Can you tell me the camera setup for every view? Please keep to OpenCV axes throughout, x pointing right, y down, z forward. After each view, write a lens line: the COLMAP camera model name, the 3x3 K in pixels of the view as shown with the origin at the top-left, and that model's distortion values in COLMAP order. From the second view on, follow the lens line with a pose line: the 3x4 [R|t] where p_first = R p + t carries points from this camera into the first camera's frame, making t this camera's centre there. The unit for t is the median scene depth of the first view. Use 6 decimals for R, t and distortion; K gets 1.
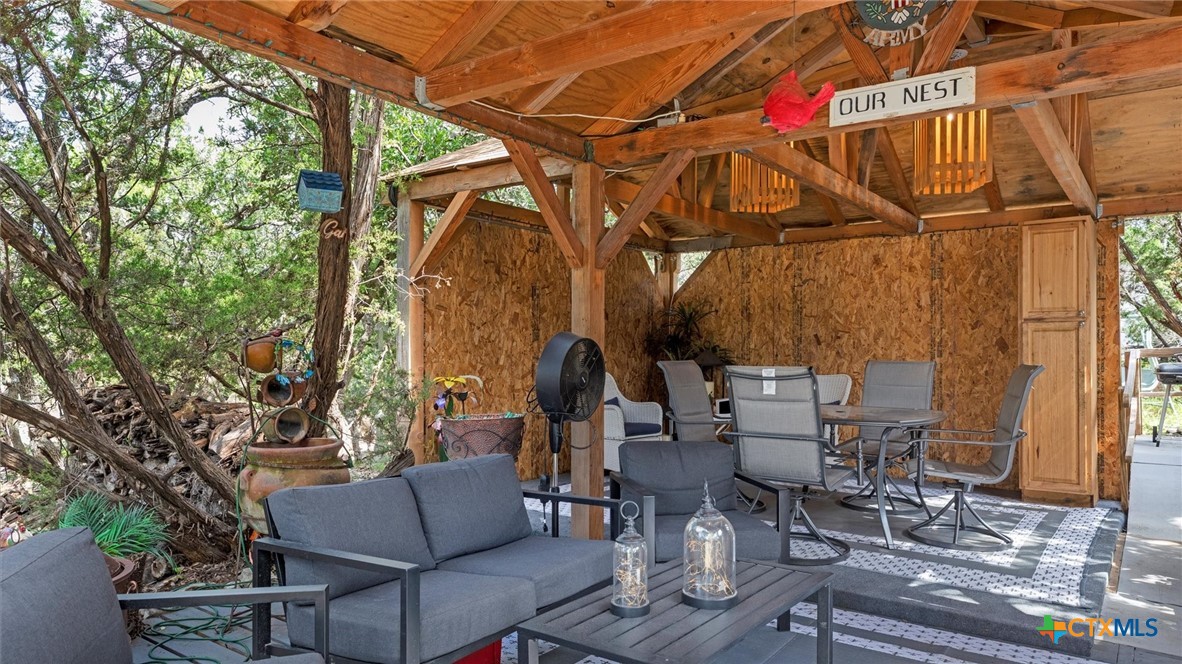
lens RADIAL K [[777.7, 0, 590.7], [0, 777.7, 361.8], [0, 0, 1]] dist [0.002399, 0.001094]
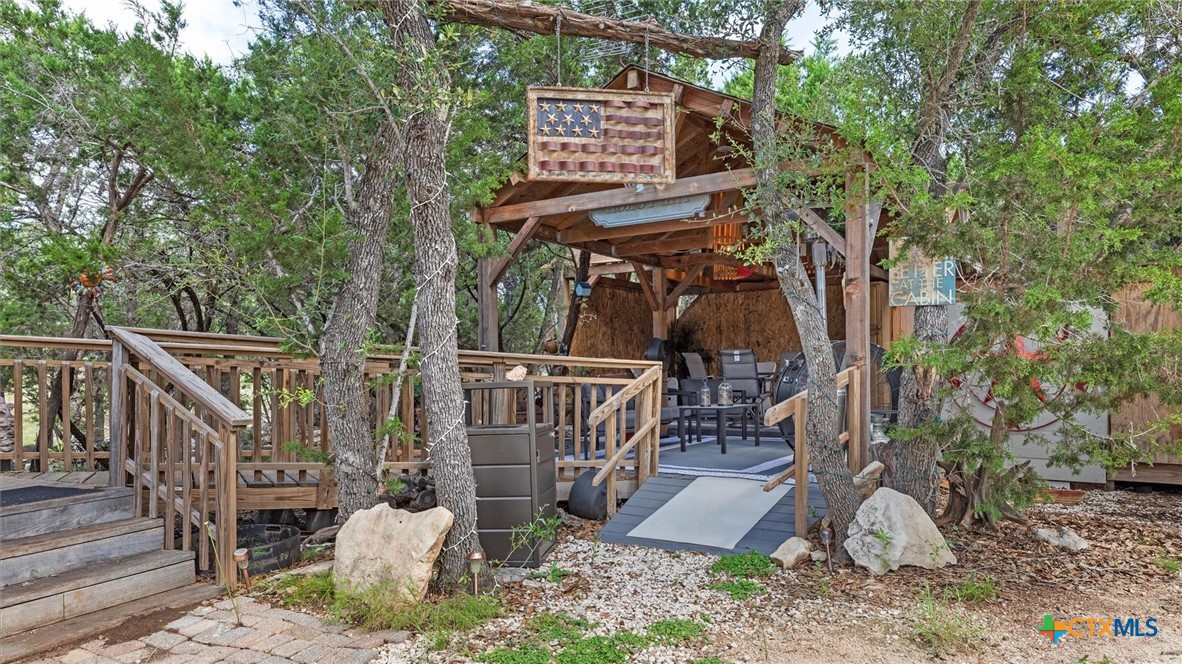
lens RADIAL K [[777.7, 0, 590.7], [0, 777.7, 361.8], [0, 0, 1]] dist [0.002399, 0.001094]
pose [[0.998079, -0.015854, 0.059883, -0.234067], [0.017481, 0.999490, -0.026734, 0.061626], [-0.059429, 0.027729, 0.997847, -0.882206]]
